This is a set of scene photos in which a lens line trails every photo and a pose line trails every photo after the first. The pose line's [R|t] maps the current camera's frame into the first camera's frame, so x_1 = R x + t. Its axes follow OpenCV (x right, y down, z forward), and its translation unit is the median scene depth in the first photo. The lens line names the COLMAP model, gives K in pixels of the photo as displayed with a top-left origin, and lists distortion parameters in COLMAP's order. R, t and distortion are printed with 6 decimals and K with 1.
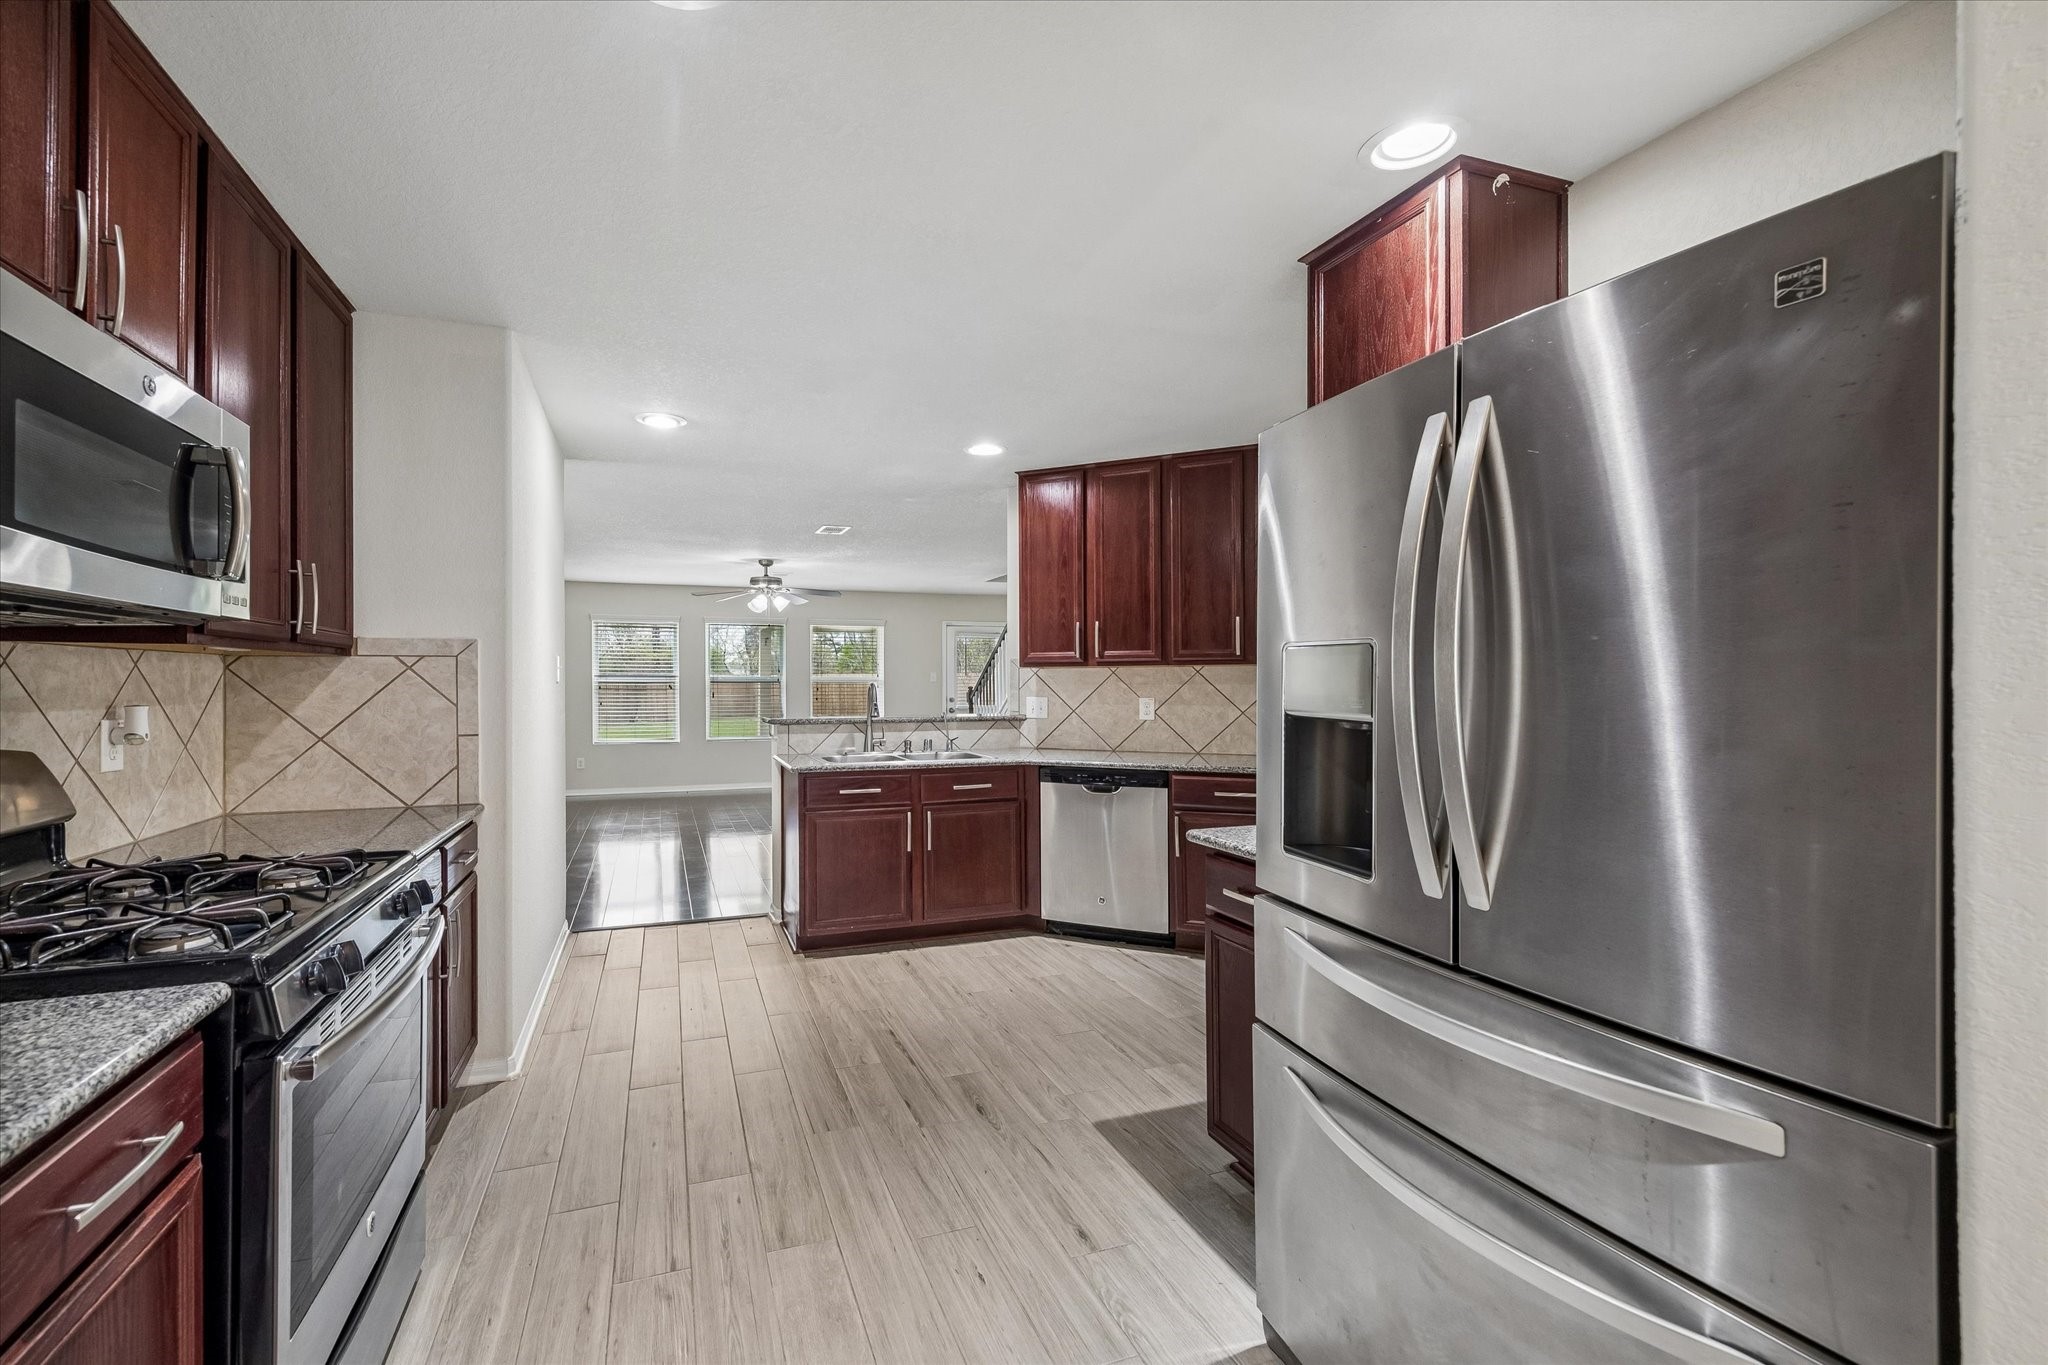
lens RADIAL K [[806.9, 0, 1024.0], [0, 806.9, 682.5], [0, 0, 1]] dist [-0.000620, -0.000076]
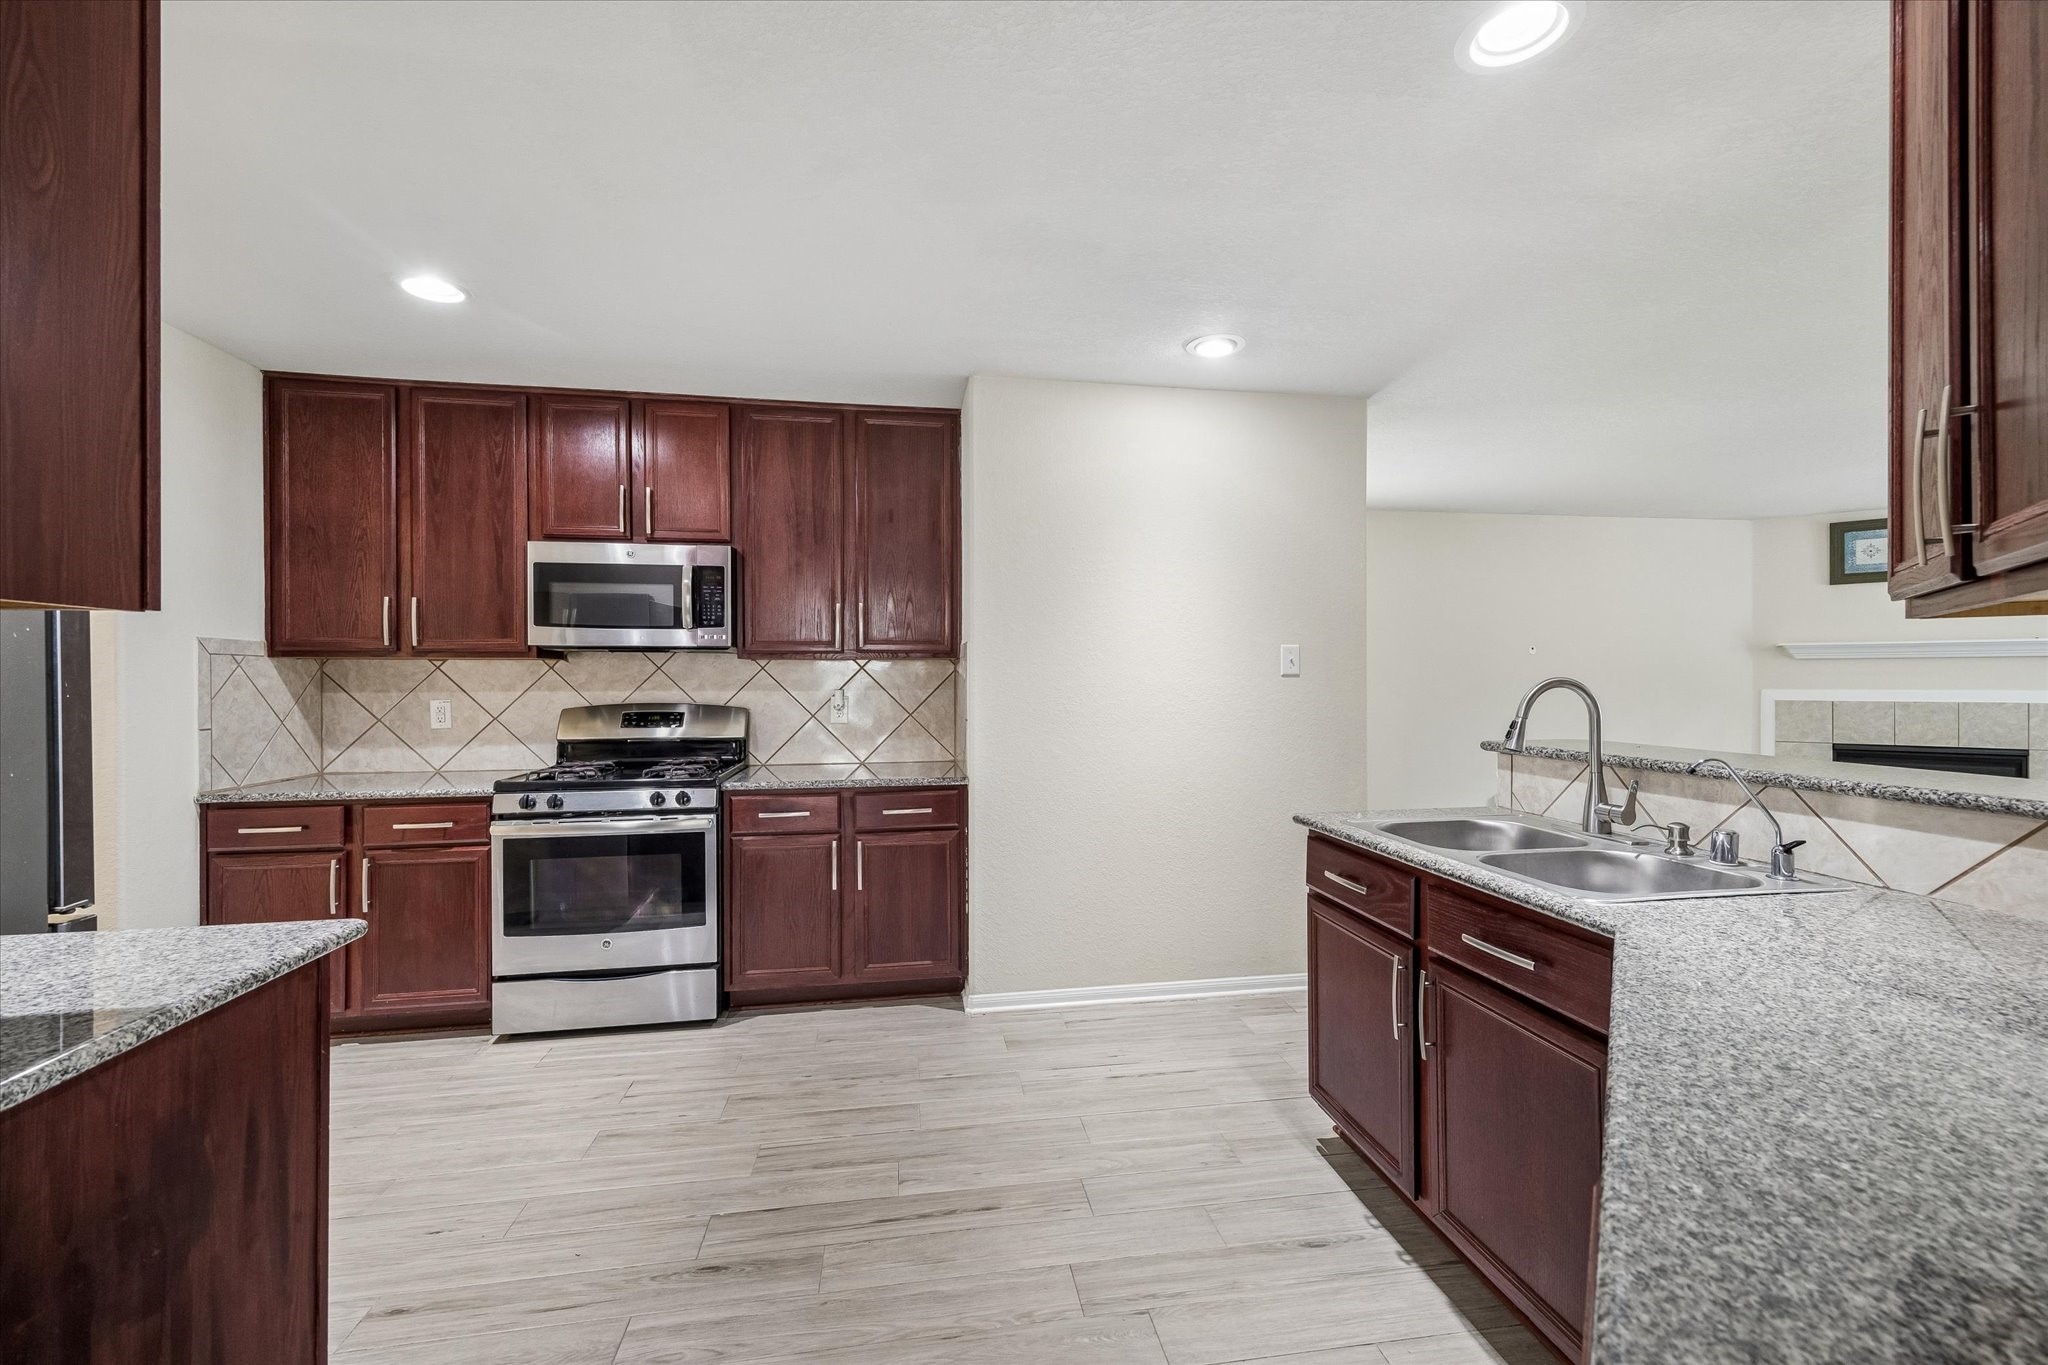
lens RADIAL K [[909.3, 0, 1024.0], [0, 909.3, 682.5], [0, 0, 1]] dist [-0.000351, -0.000173]
pose [[-0.223791, 0.012545, -0.974556, 0.610883], [-0.002595, 0.999906, 0.013467, -0.010340], [0.974634, 0.005543, -0.223738, 1.314577]]
